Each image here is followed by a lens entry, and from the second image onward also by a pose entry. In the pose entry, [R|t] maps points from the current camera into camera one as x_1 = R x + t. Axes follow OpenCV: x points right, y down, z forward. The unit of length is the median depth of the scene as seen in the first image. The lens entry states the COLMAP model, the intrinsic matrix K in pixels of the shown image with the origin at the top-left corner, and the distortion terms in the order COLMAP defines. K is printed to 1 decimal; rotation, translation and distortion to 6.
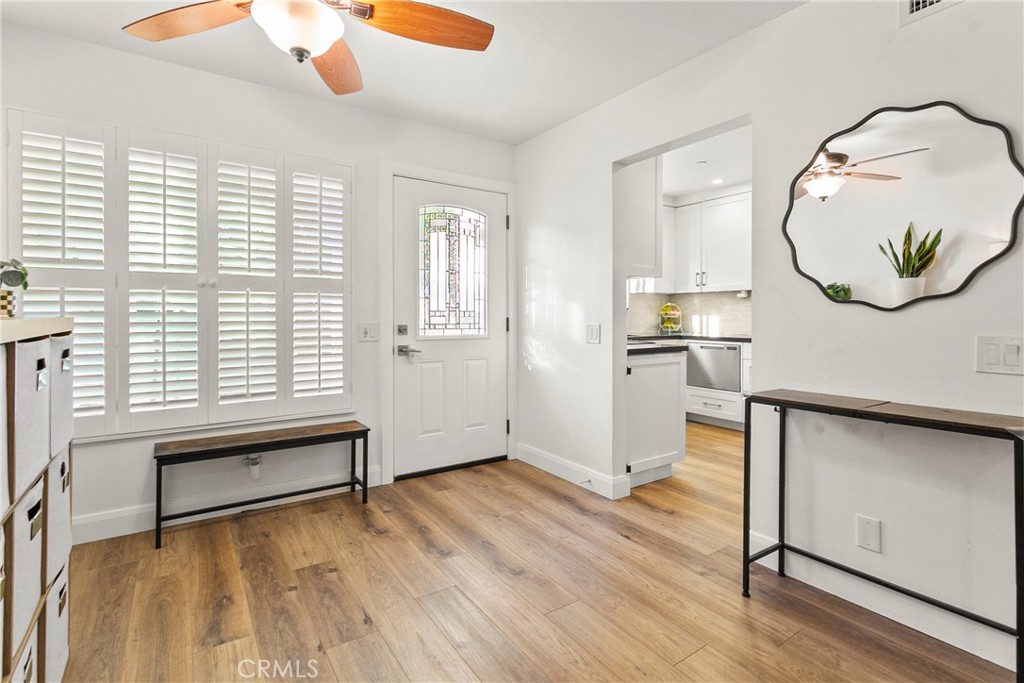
lens RADIAL K [[476.6, 0, 510.8], [0, 476.6, 324.8], [0, 0, 1]] dist [-0.037096, 0.019264]
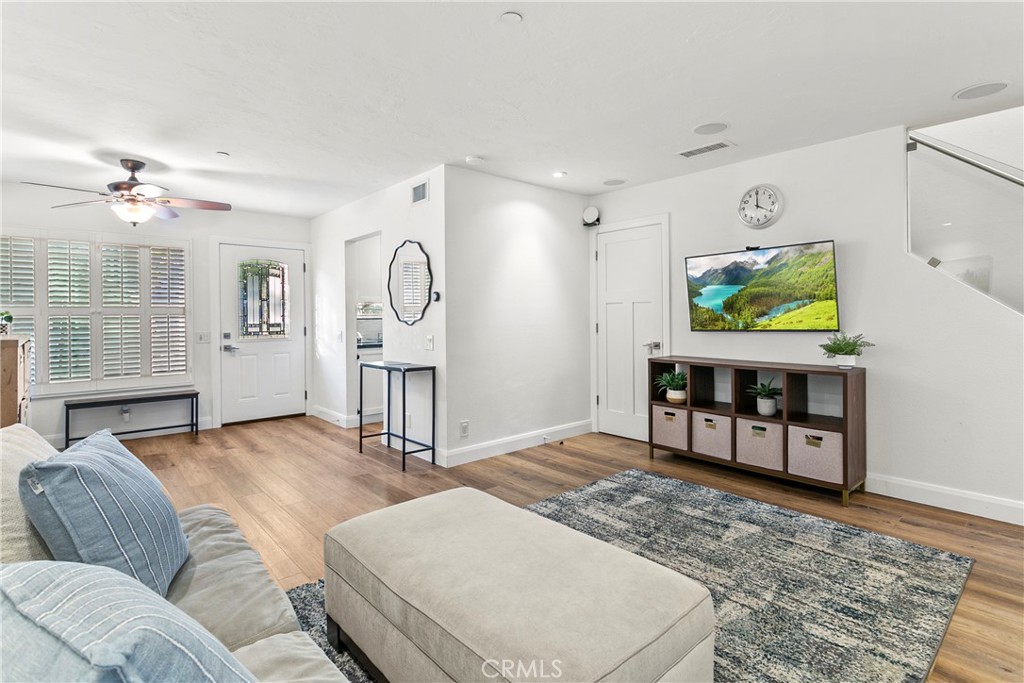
lens RADIAL K [[496.5, 0, 520.4], [0, 496.5, 321.0], [0, 0, 1]] dist [0.000386, -0.000332]
pose [[0.992047, -0.013097, 0.125185, 0.662023], [0.014438, 0.999848, -0.009810, -0.011566], [-0.125038, 0.011539, 0.992085, -0.988410]]
